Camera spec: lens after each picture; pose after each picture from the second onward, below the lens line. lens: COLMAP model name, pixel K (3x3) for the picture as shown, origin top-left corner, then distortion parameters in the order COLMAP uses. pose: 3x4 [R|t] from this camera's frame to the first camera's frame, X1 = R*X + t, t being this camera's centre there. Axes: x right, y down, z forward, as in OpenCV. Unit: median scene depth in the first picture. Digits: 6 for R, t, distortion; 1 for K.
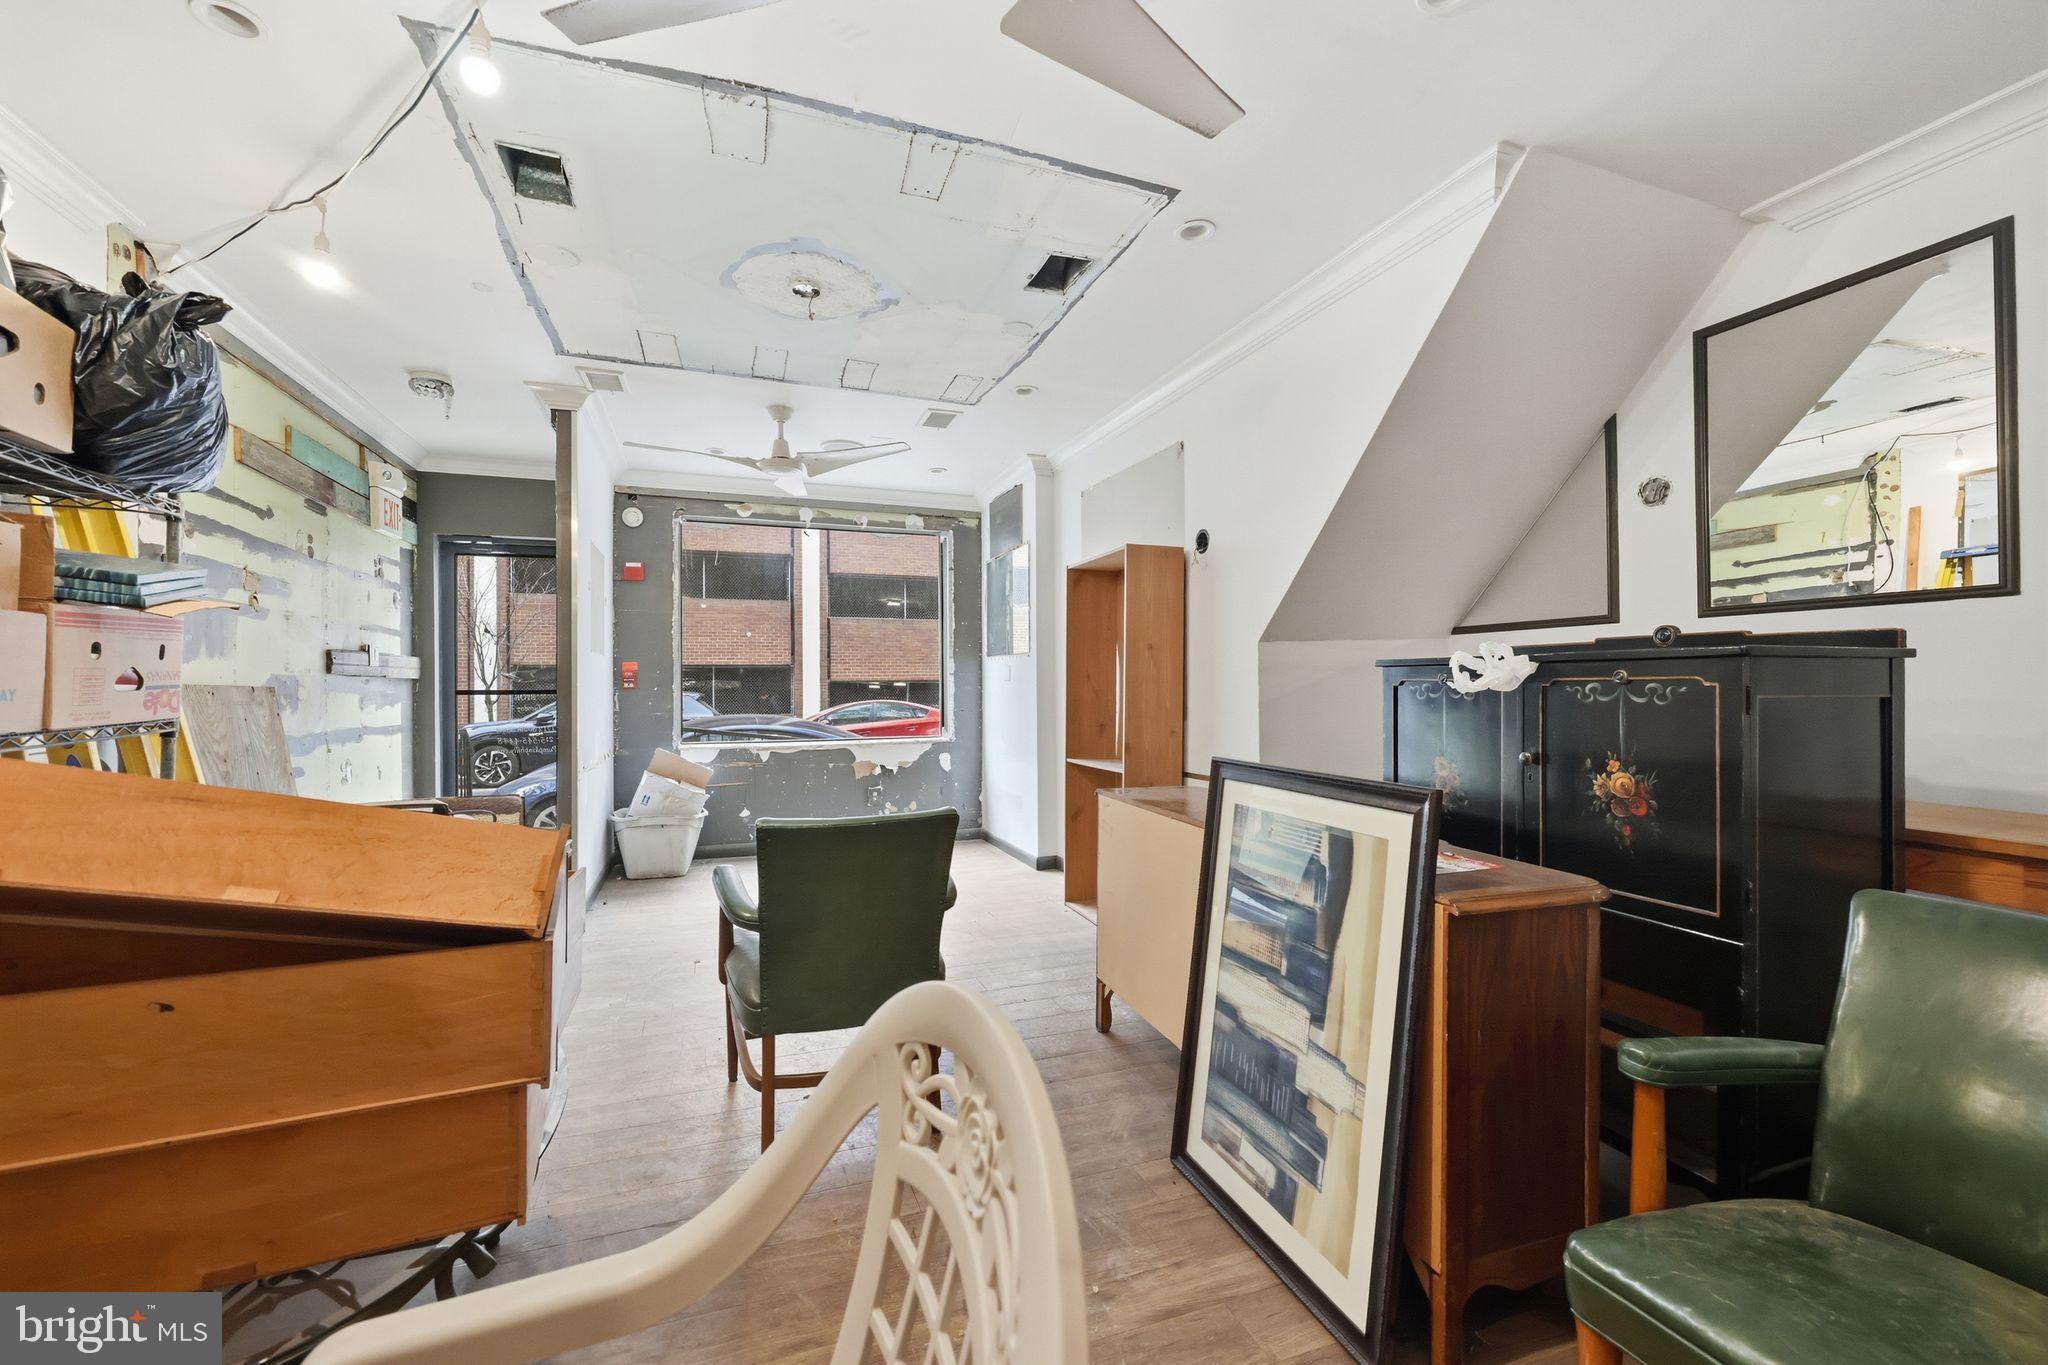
lens RADIAL K [[830.7, 0, 1017.5], [0, 830.7, 678.9], [0, 0, 1]] dist [0.000461, 0.000024]
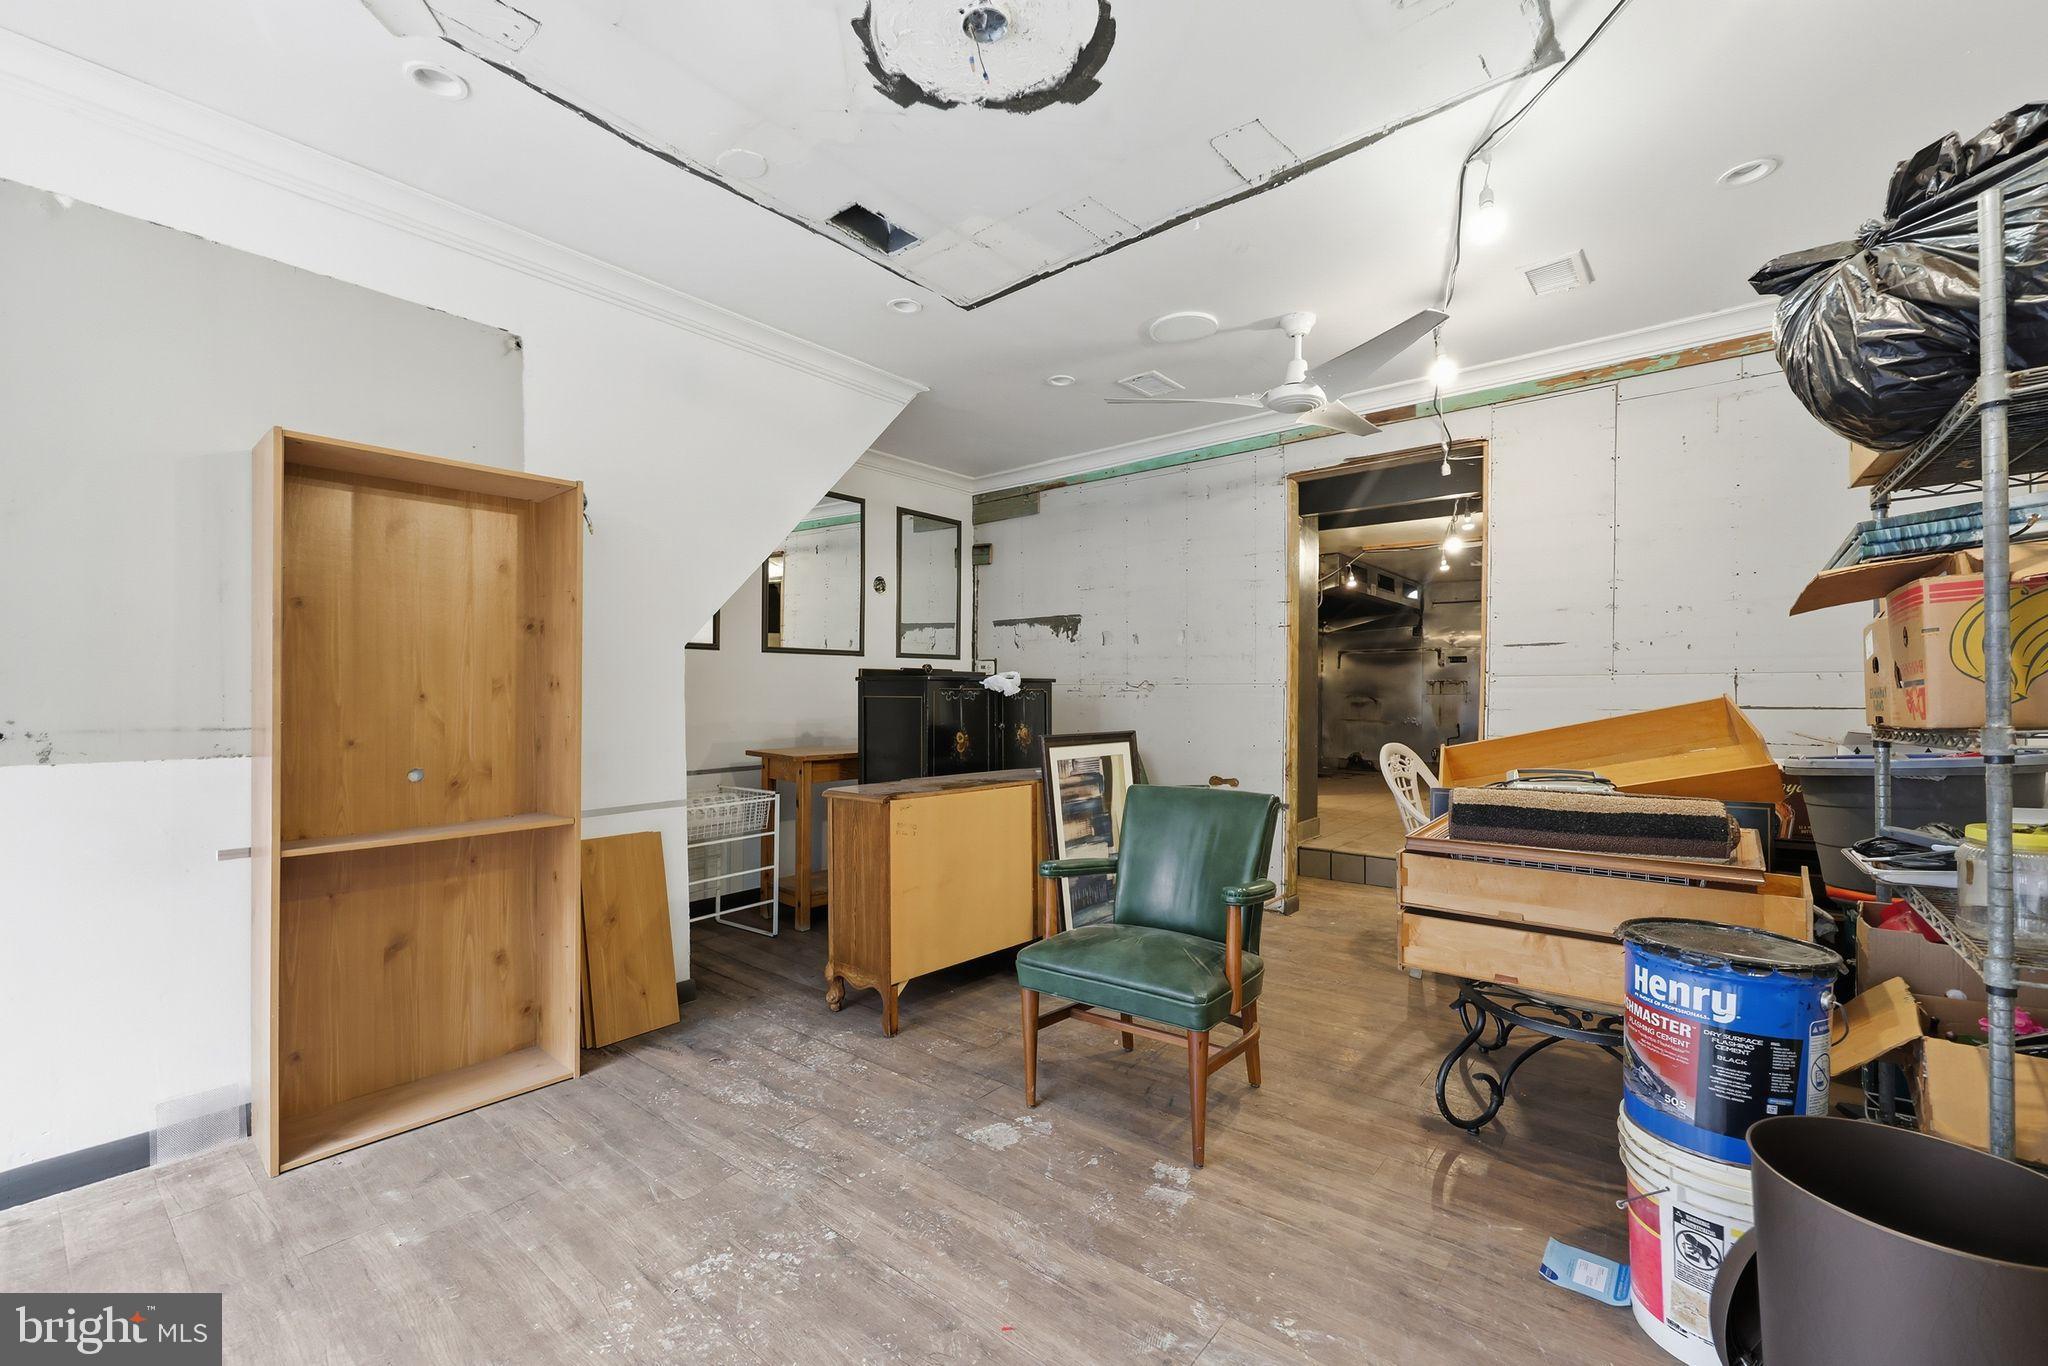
lens RADIAL K [[830.7, 0, 1023.5], [0, 830.7, 692.6], [0, 0, 1]] dist [0.000461, 0.000024]
pose [[-0.501776, -0.001105, 0.864997, -1.251600], [-0.005335, 0.999984, -0.001817, 0.014856], [-0.864981, -0.005526, -0.501774, 2.027332]]
